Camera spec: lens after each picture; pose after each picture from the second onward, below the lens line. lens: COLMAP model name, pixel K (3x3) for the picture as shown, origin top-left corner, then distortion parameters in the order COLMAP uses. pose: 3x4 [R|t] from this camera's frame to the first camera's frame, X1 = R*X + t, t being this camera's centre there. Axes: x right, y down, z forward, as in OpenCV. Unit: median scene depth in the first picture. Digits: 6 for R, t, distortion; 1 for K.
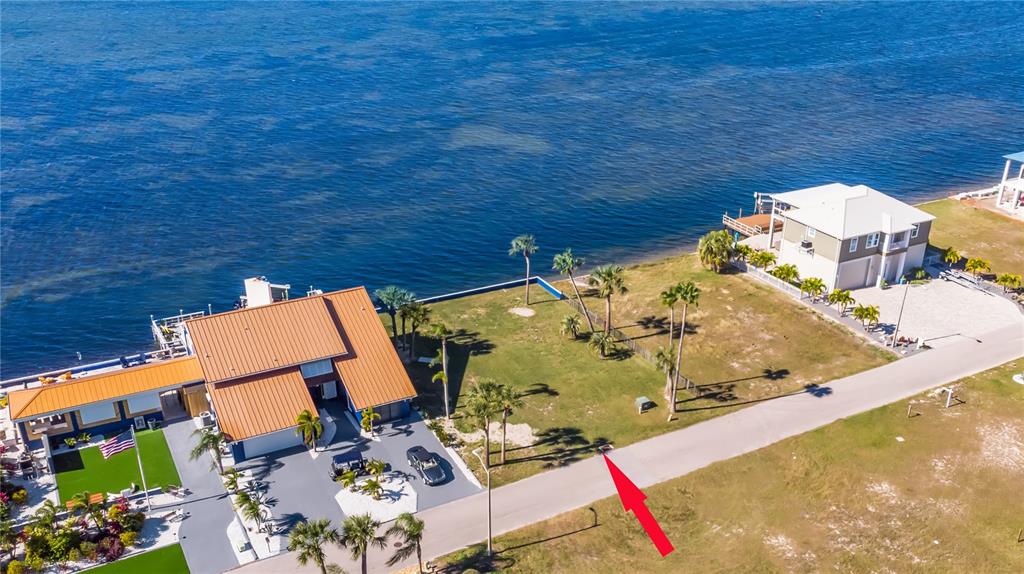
lens RADIAL K [[885.2, 0, 510.7], [0, 885.2, 287.3], [0, 0, 1]] dist [0.013067, -0.000298]
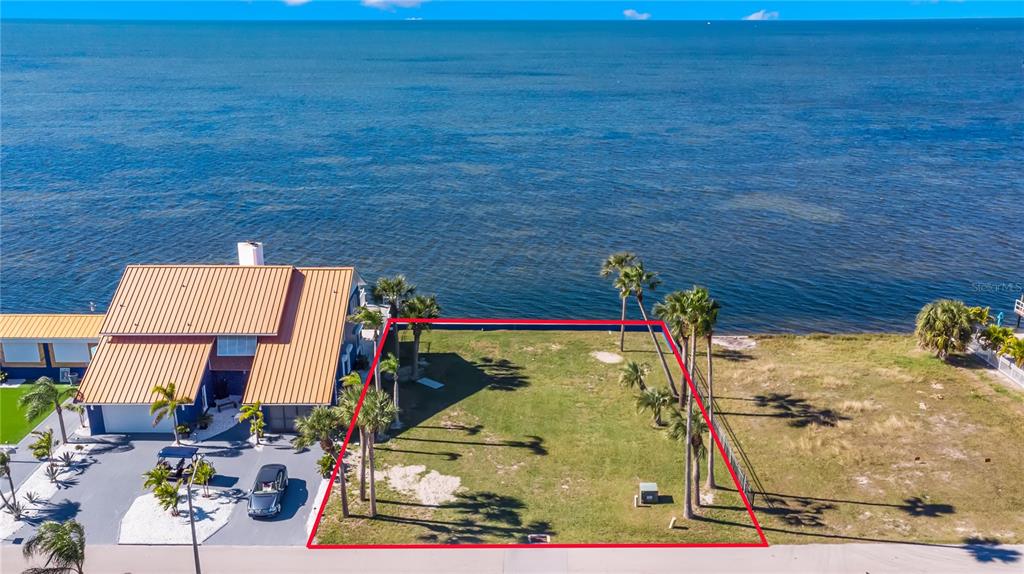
lens RADIAL K [[885.2, 0, 513.0], [0, 885.2, 286.6], [0, 0, 1]] dist [0.013067, -0.000298]
pose [[0.885551, 0.124932, -0.447428, 0.318166], [-0.184226, 0.978628, -0.091365, 0.062638], [0.426451, 0.163336, 0.889641, 0.375272]]
